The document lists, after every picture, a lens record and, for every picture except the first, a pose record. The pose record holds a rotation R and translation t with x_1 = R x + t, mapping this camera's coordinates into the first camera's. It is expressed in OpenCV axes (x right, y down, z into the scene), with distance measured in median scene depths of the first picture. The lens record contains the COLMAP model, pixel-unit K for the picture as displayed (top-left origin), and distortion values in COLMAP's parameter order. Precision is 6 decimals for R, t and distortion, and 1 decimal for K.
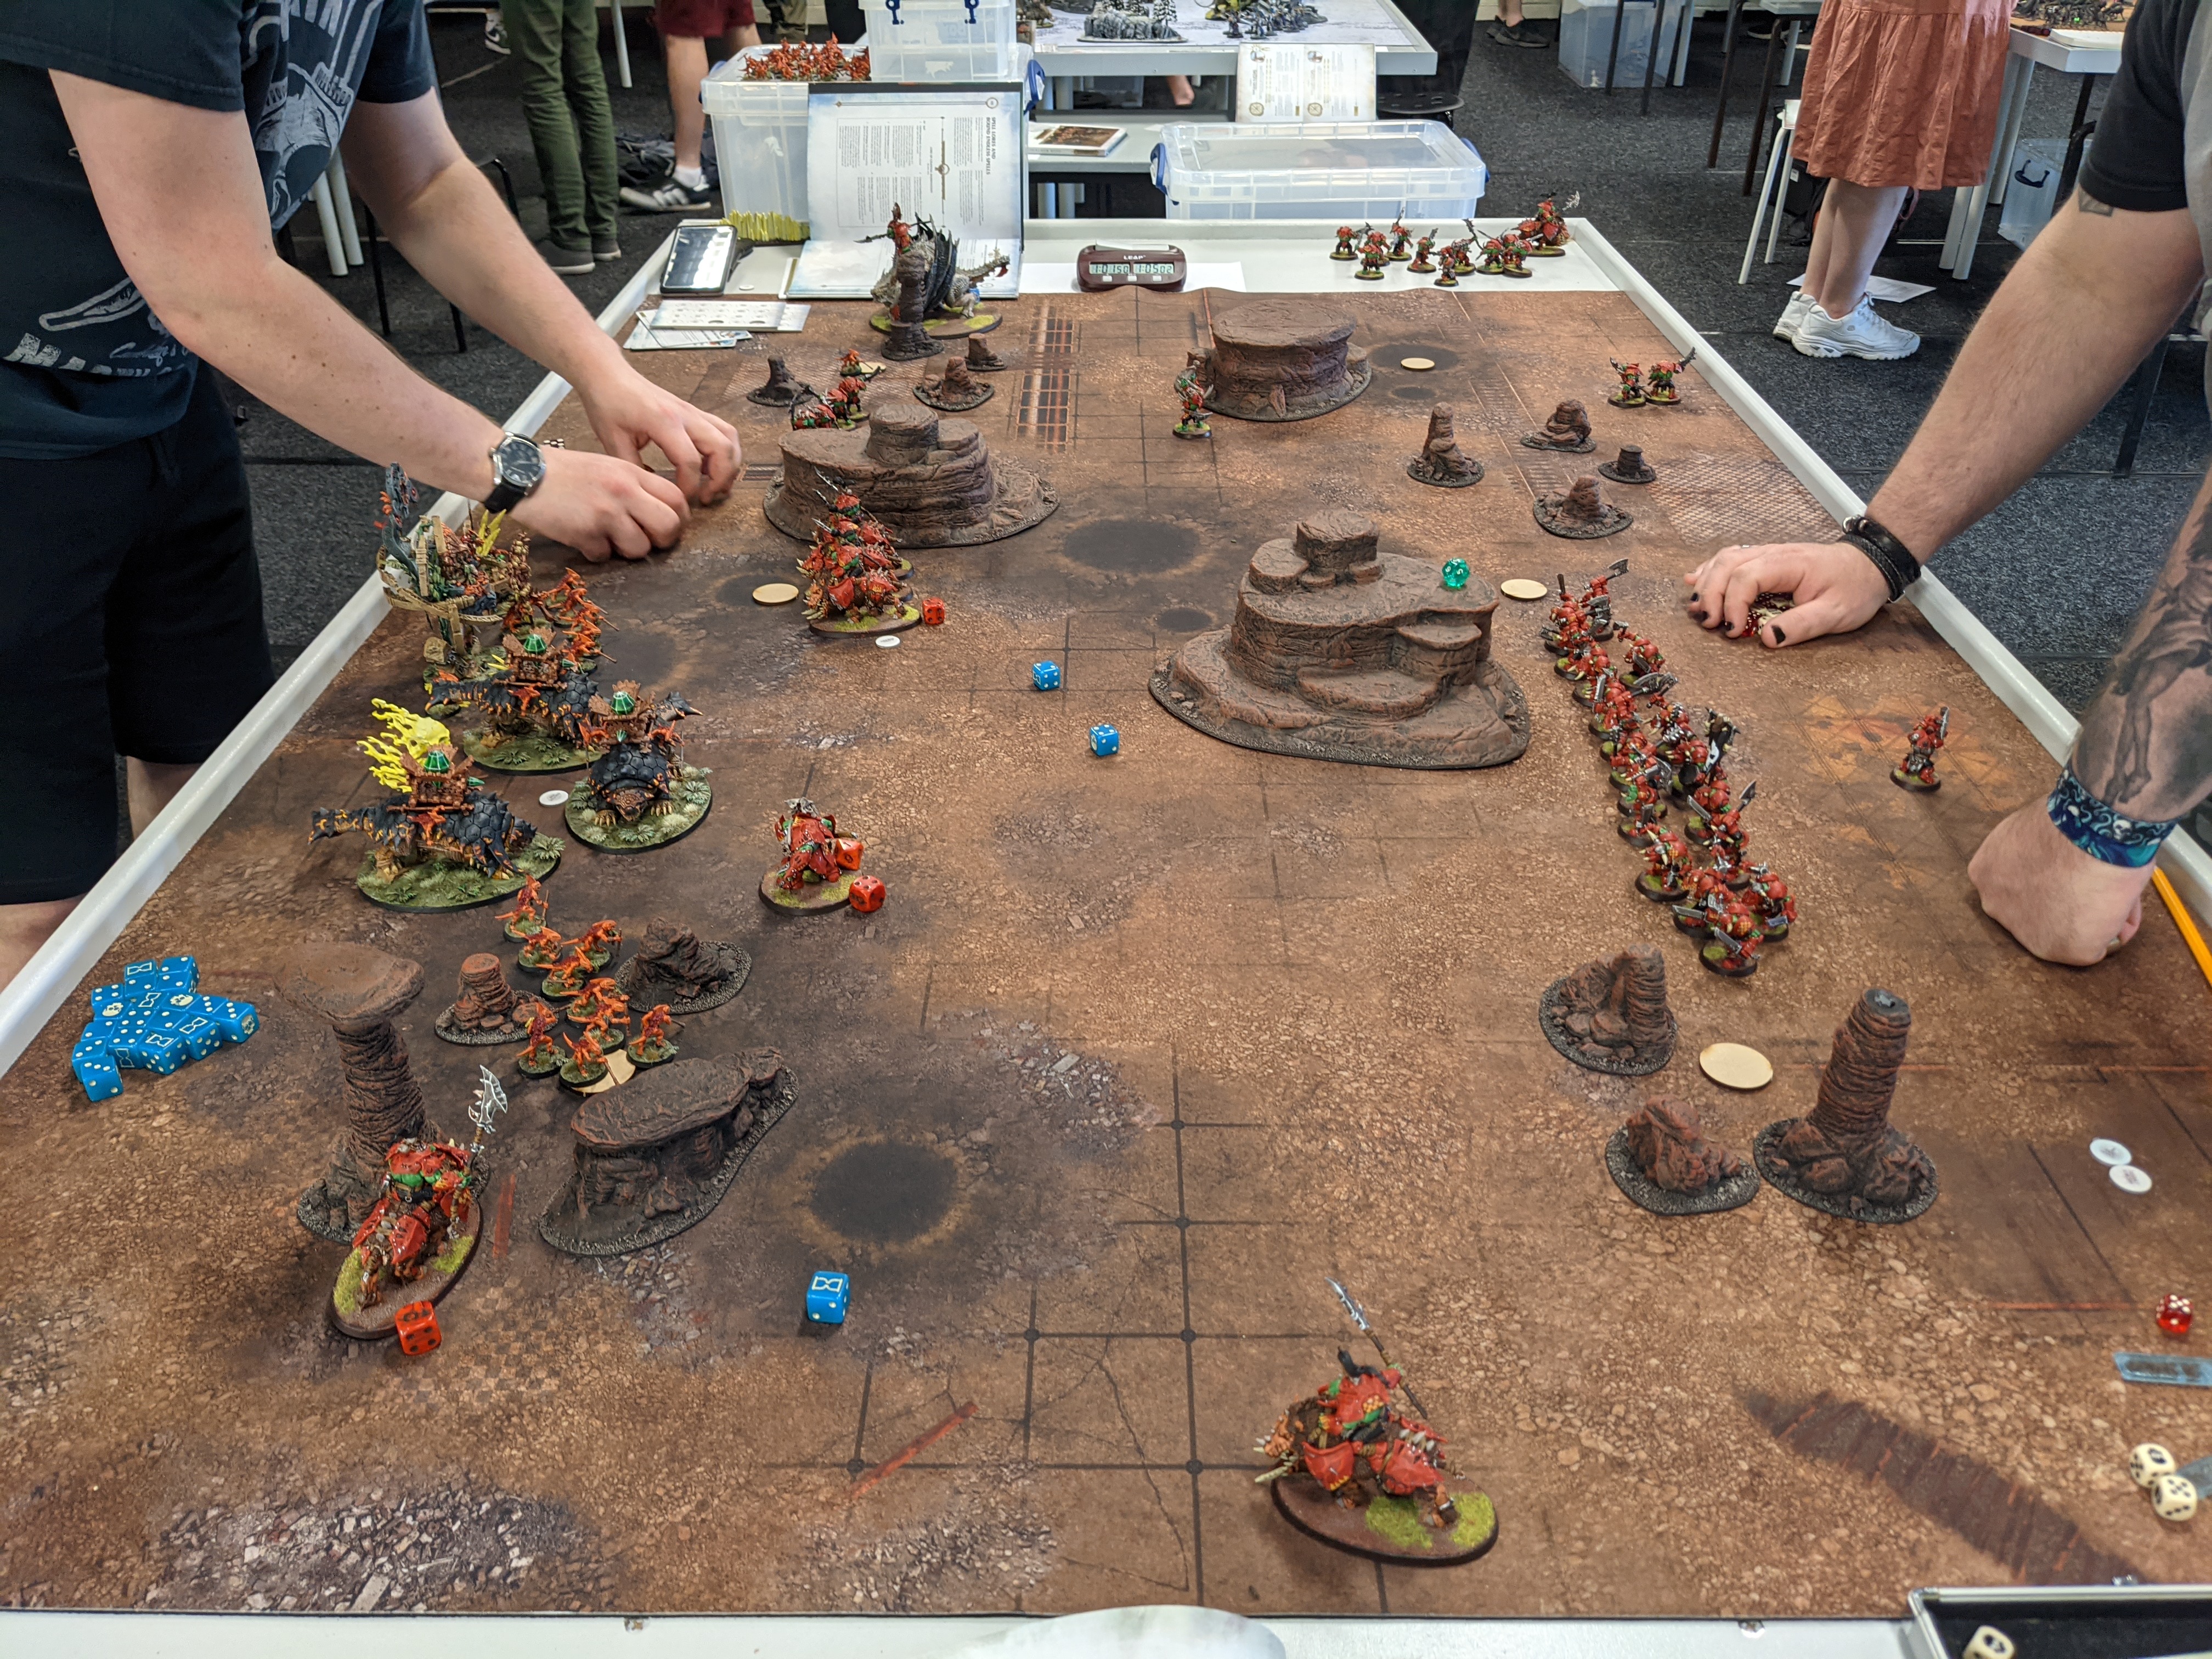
lens RADIAL K [[1755.9, 0, 1108.3], [0, 1755.9, 828.7], [0, 0, 1]] dist [0.029051, -0.056011]
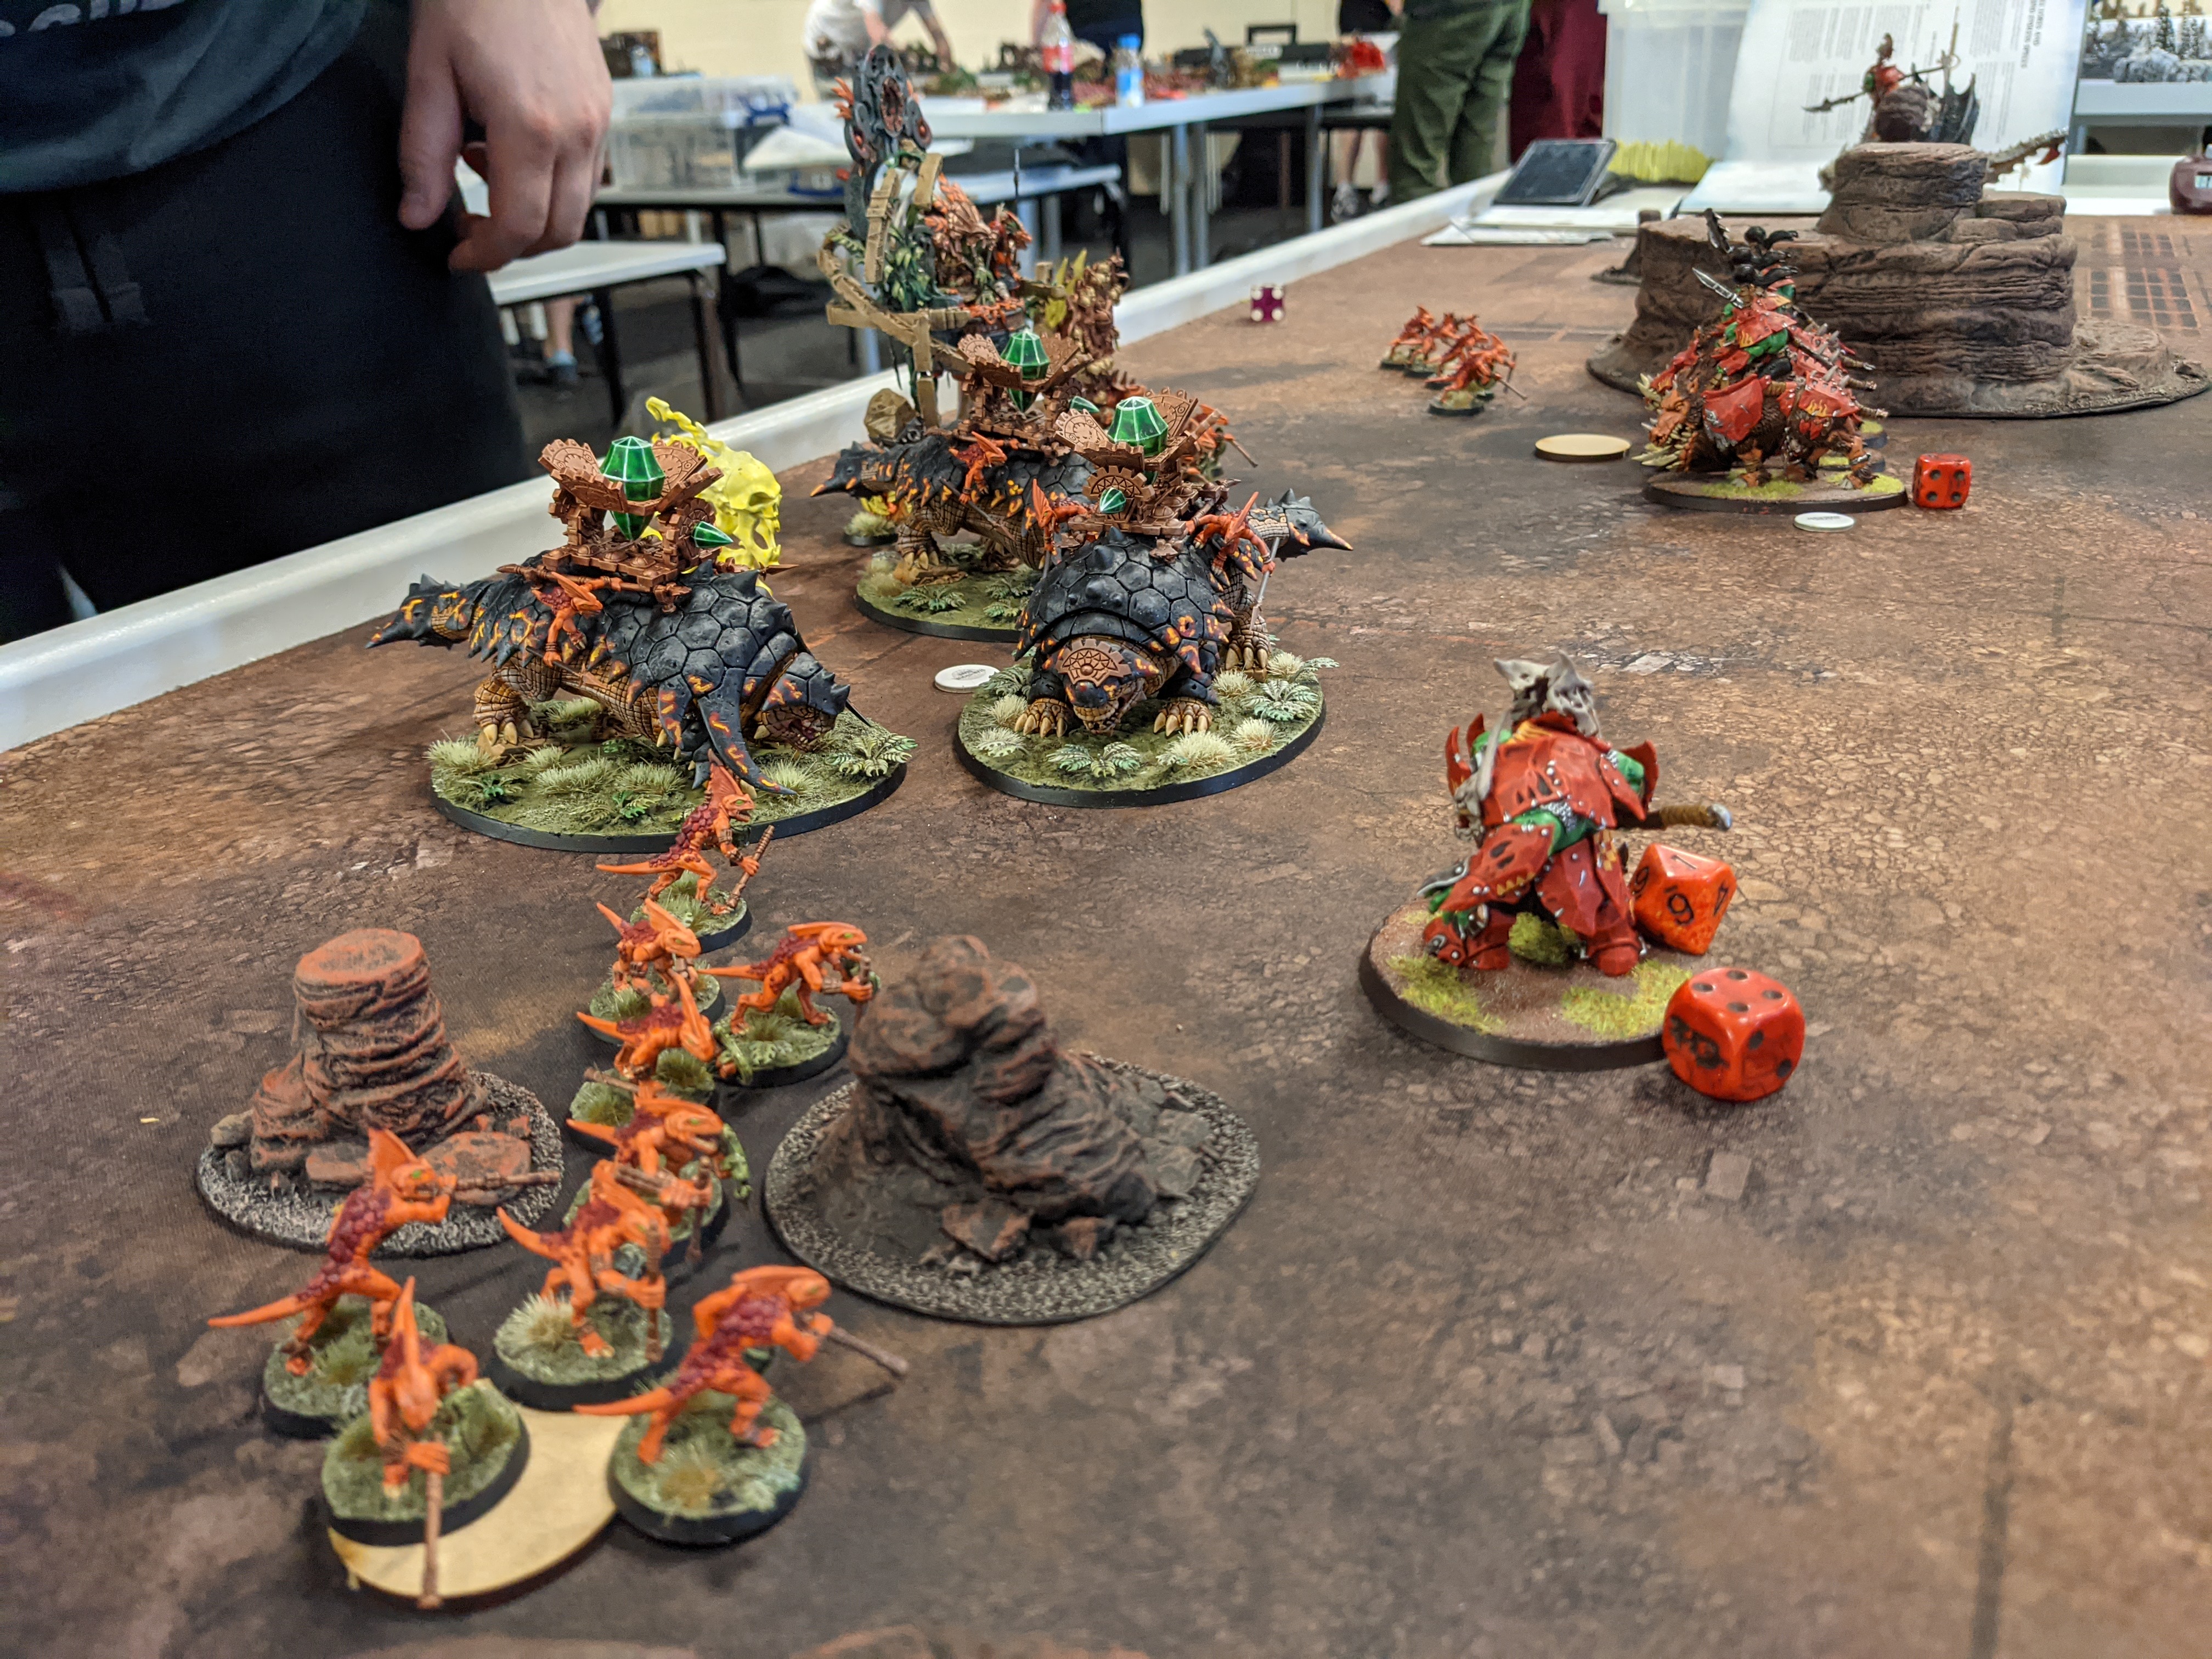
lens RADIAL K [[1755.9, 0, 1107.2], [0, 1755.9, 821.4], [0, 0, 1]] dist [0.029051, -0.056011]
pose [[0.892272, 0.157300, -0.423211, -0.106762], [-0.208986, 0.974778, -0.078305, 0.043890], [0.400220, 0.158315, 0.902641, 0.667731]]
